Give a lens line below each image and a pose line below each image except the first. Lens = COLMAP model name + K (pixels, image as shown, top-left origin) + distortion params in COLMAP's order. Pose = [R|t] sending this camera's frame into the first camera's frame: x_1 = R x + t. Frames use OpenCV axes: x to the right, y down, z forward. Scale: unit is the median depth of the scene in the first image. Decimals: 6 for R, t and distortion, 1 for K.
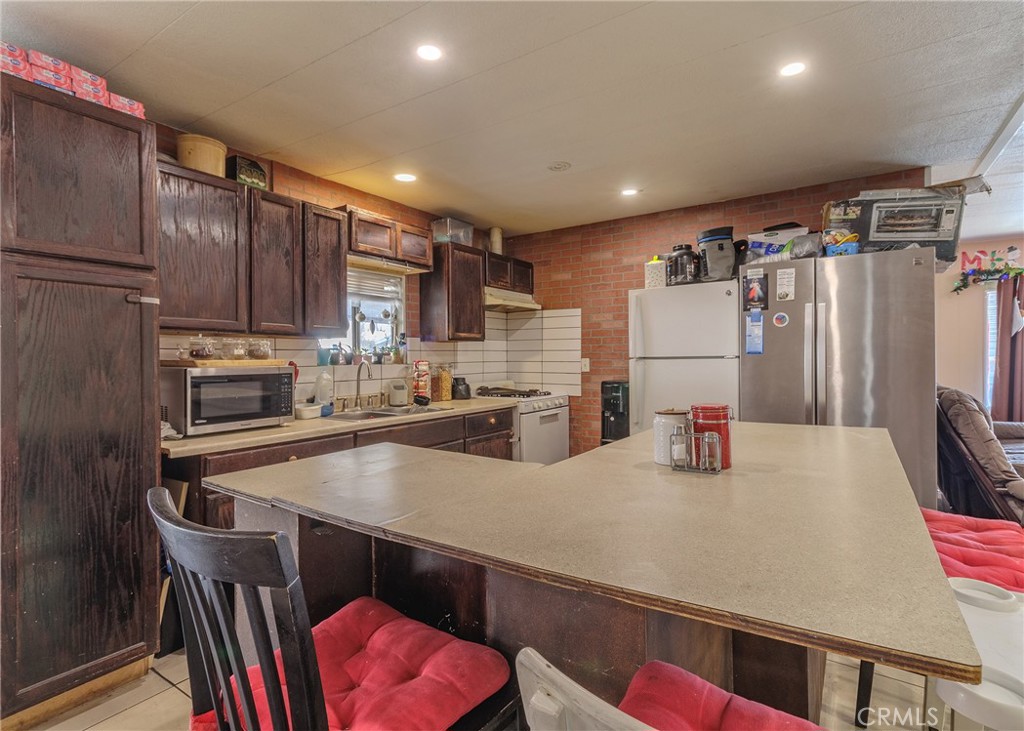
lens RADIAL K [[502.8, 0, 511.9], [0, 502.8, 359.4], [0, 0, 1]] dist [0.002290, 0.000760]
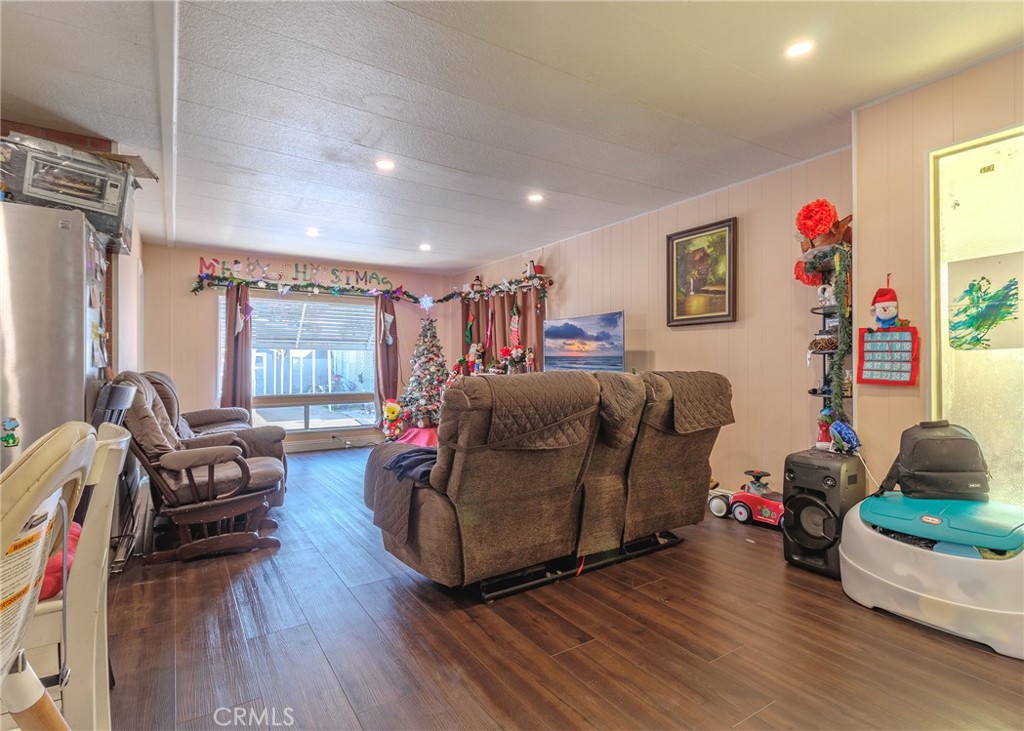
lens RADIAL K [[509.0, 0, 502.2], [0, 509.0, 363.6], [0, 0, 1]] dist [0.003578, 0.000927]
pose [[0.391416, 0.010427, 0.920155, 0.225205], [0.000043, 0.999936, -0.011350, 0.051051], [-0.920214, 0.004482, 0.391390, -0.058175]]
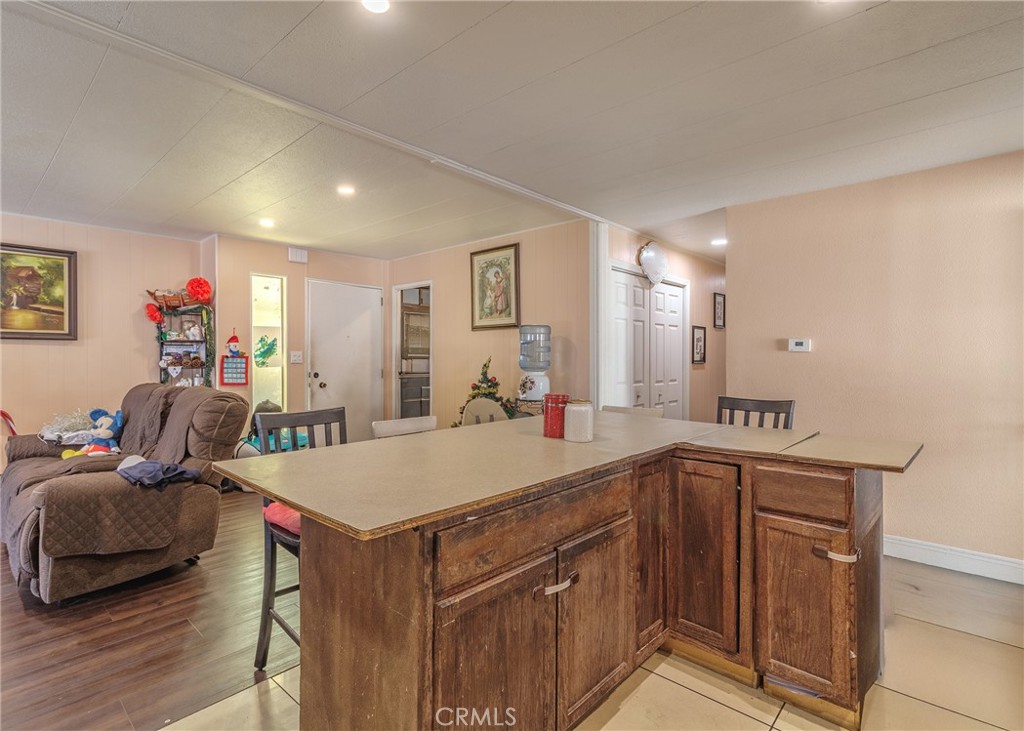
lens RADIAL K [[502.8, 0, 511.9], [0, 502.8, 359.4], [0, 0, 1]] dist [0.002290, 0.000760]
pose [[-0.989609, 0.005751, 0.143671, 0.144255], [0.006592, 0.999964, 0.005382, -0.006933], [-0.143635, 0.006274, -0.989611, 1.109159]]
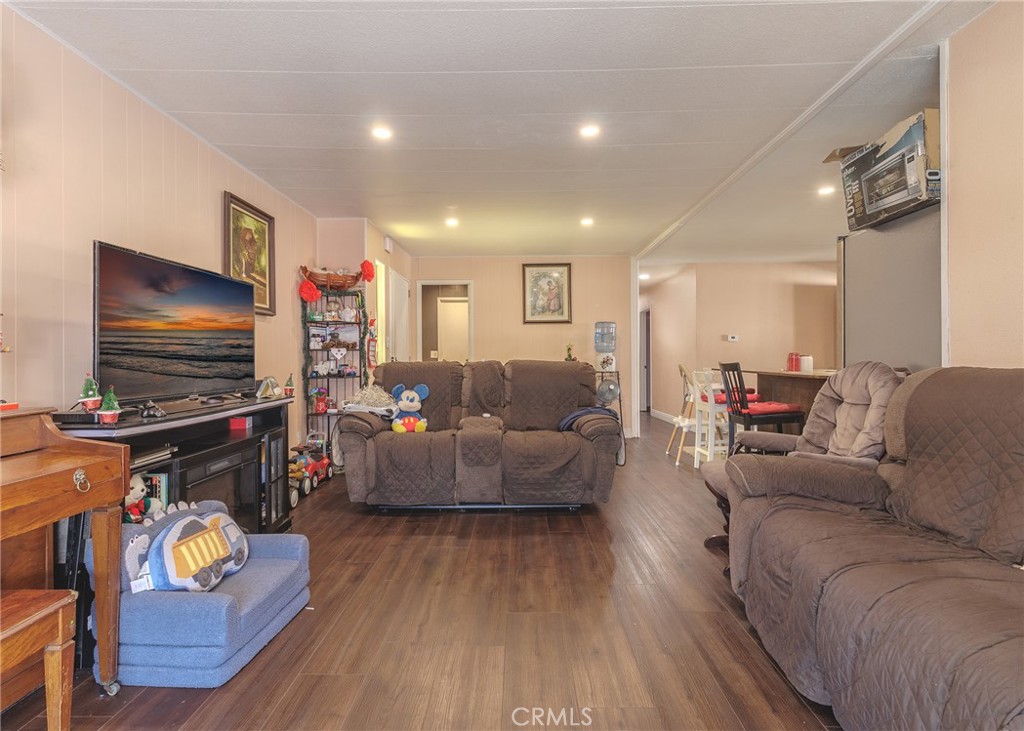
lens RADIAL K [[502.8, 0, 511.9], [0, 502.8, 359.4], [0, 0, 1]] dist [0.002290, 0.000760]
pose [[-0.833727, 0.011450, -0.552058, 1.724037], [0.007063, 0.999924, 0.010073, 0.036415], [0.552131, 0.004499, -0.833745, 1.260814]]
